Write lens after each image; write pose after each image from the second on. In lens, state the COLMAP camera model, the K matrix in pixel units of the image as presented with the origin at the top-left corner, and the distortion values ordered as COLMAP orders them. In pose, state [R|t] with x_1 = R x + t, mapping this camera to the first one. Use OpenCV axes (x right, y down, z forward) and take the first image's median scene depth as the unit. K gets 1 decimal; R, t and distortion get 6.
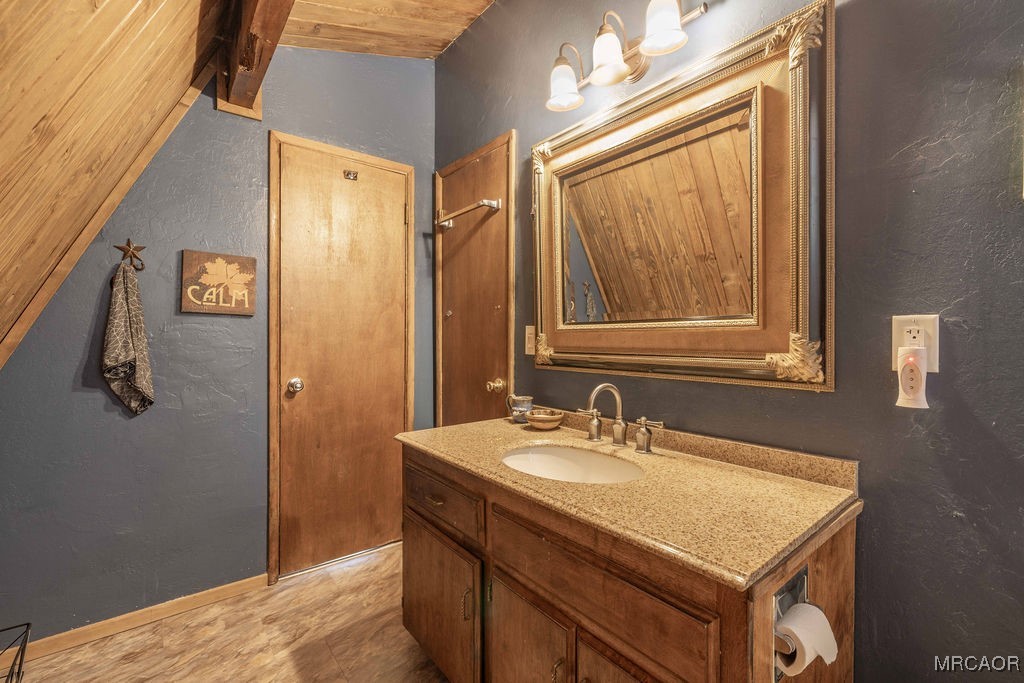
lens RADIAL K [[440.6, 0, 516.7], [0, 440.6, 337.7], [0, 0, 1]] dist [-0.001835, 0.011640]
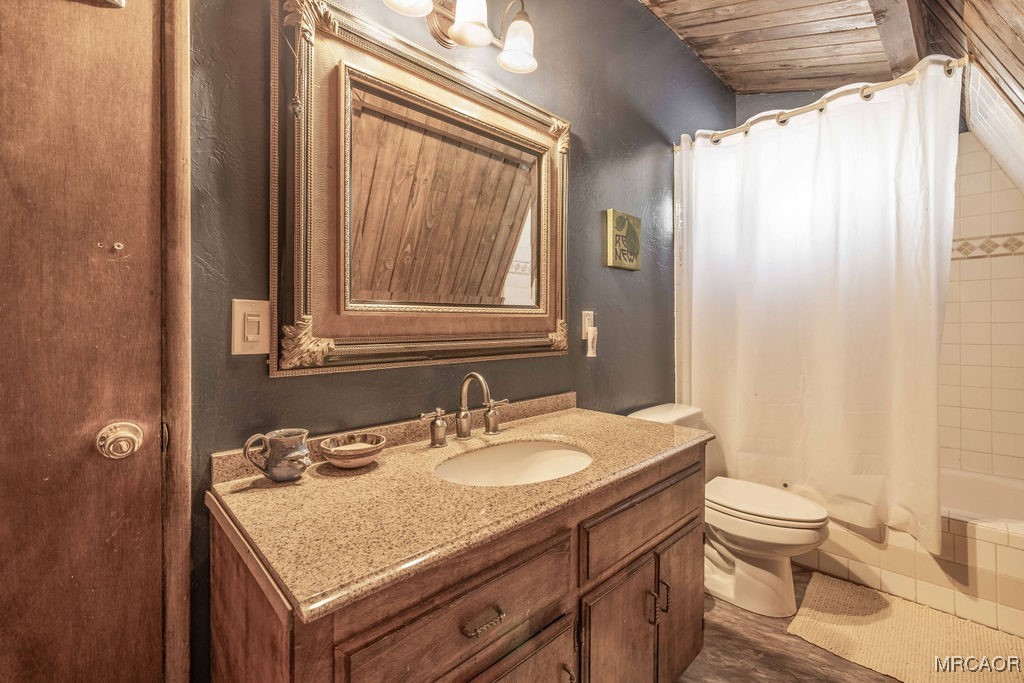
lens RADIAL K [[437.4, 0, 531.5], [0, 437.4, 323.8], [0, 0, 1]] dist [-0.000606, -0.000048]
pose [[-0.103141, -0.001798, 0.994665, -0.753970], [0.000094, 0.999998, 0.001818, 0.002035], [-0.994667, 0.000281, -0.103141, 1.037030]]
